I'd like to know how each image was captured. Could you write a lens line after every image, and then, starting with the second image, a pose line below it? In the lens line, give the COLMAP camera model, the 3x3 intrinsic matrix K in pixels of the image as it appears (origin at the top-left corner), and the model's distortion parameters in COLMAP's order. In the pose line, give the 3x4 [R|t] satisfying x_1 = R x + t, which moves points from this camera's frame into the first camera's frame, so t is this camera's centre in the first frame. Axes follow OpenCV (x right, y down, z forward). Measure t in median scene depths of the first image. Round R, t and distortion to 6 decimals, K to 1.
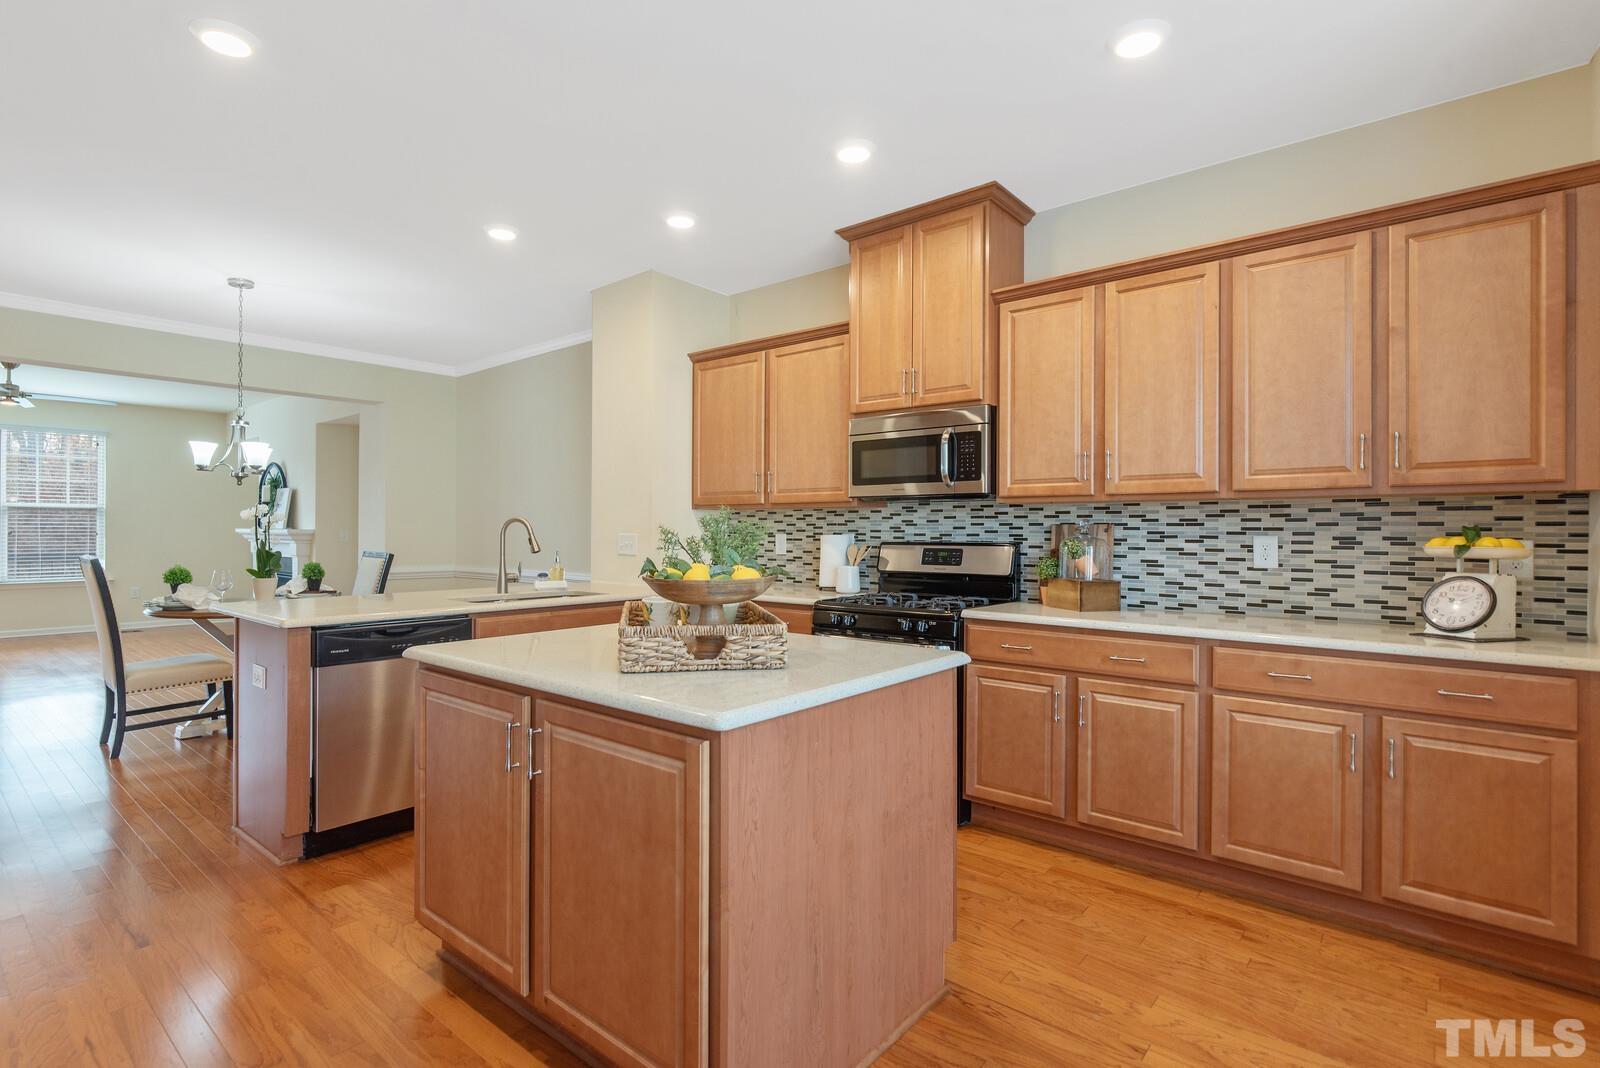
lens RADIAL K [[776.3, 0, 781.7], [0, 776.3, 533.2], [0, 0, 1]] dist [-0.001686, -0.000111]
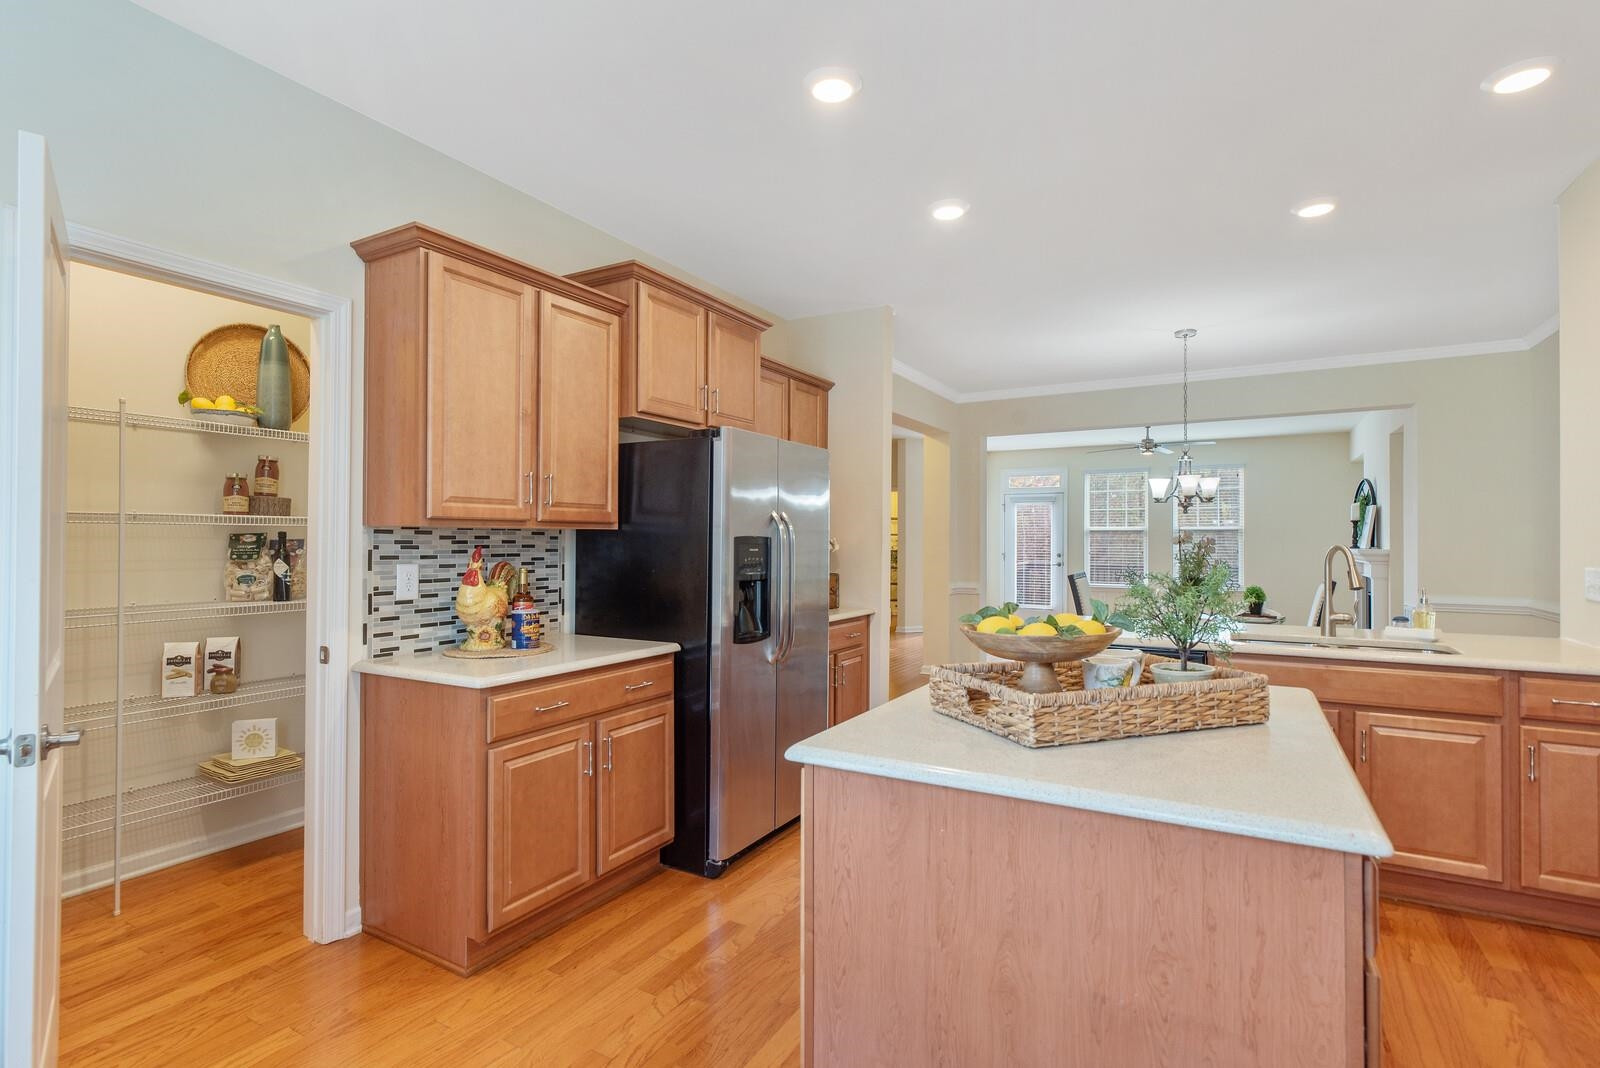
lens RADIAL K [[776.3, 0, 781.7], [0, 776.3, 533.2], [0, 0, 1]] dist [-0.001686, -0.000111]
pose [[0.172759, -0.013426, -0.984873, 0.278144], [-0.003235, 0.999894, -0.014198, -0.014605], [0.984959, 0.005639, 0.172697, 0.216489]]
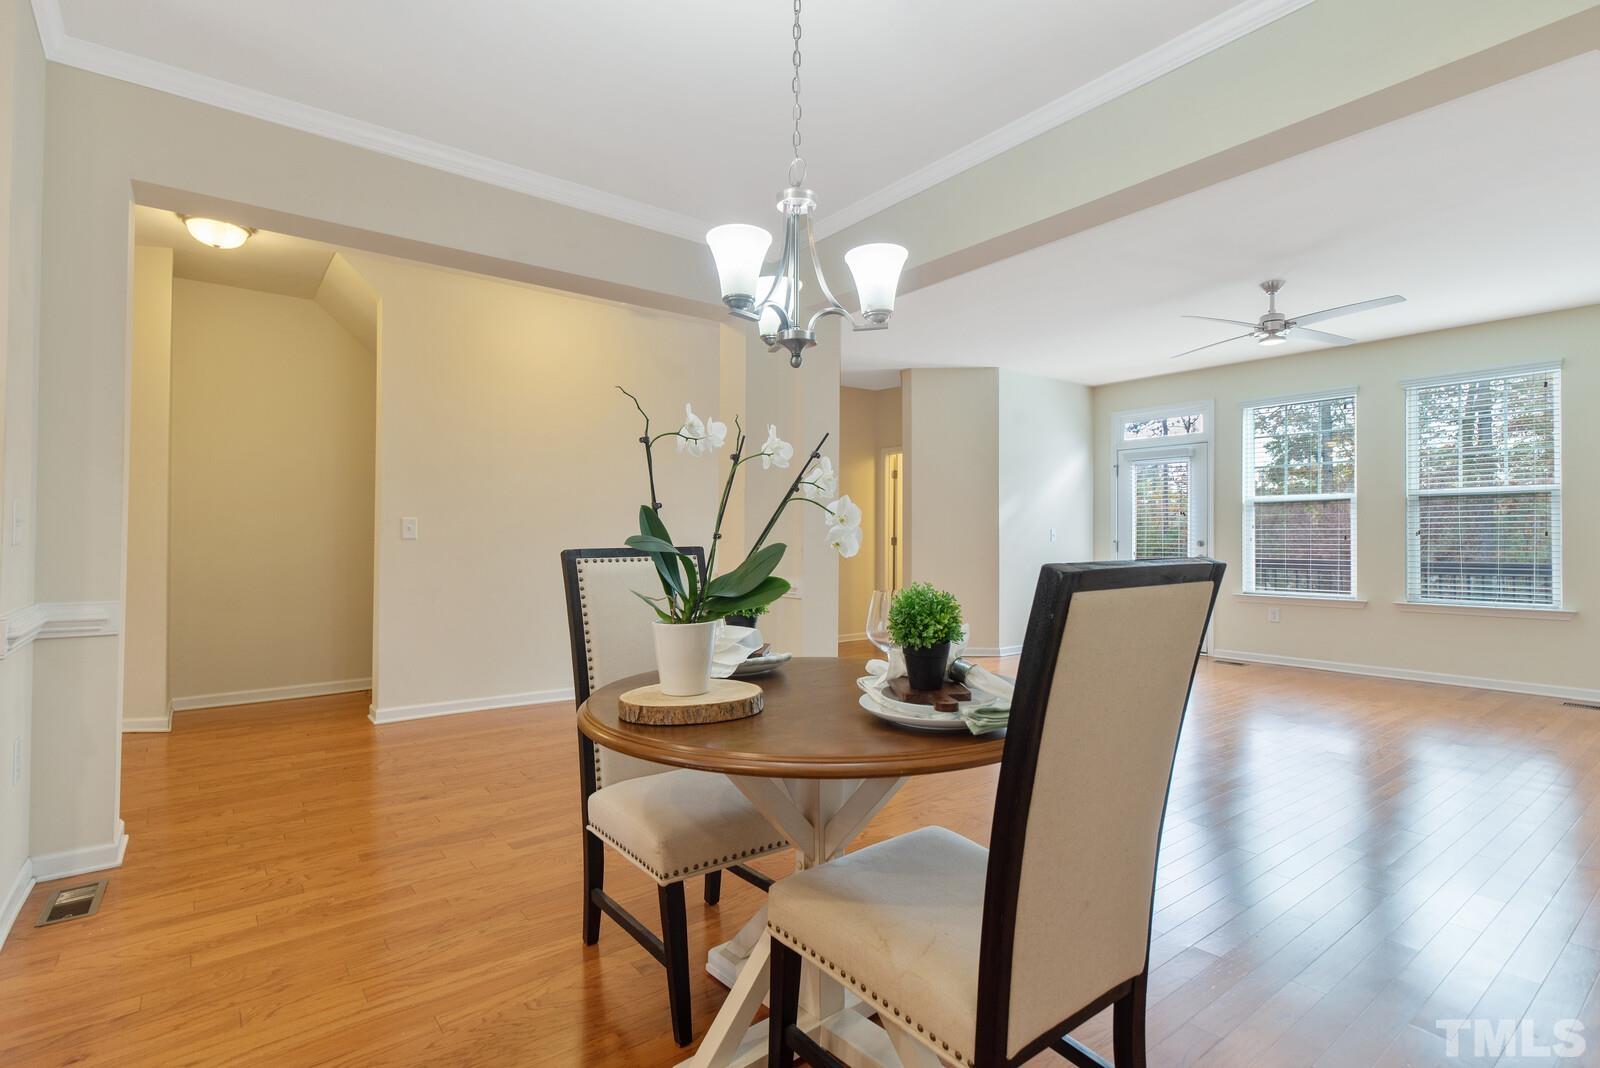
lens RADIAL K [[776.3, 0, 781.7], [0, 776.3, 533.2], [0, 0, 1]] dist [-0.001686, -0.000111]
pose [[-0.214637, -0.012602, -0.976613, -0.319869], [-0.005201, 0.999917, -0.011760, 0.019064], [0.976680, 0.002556, -0.214684, 1.007928]]
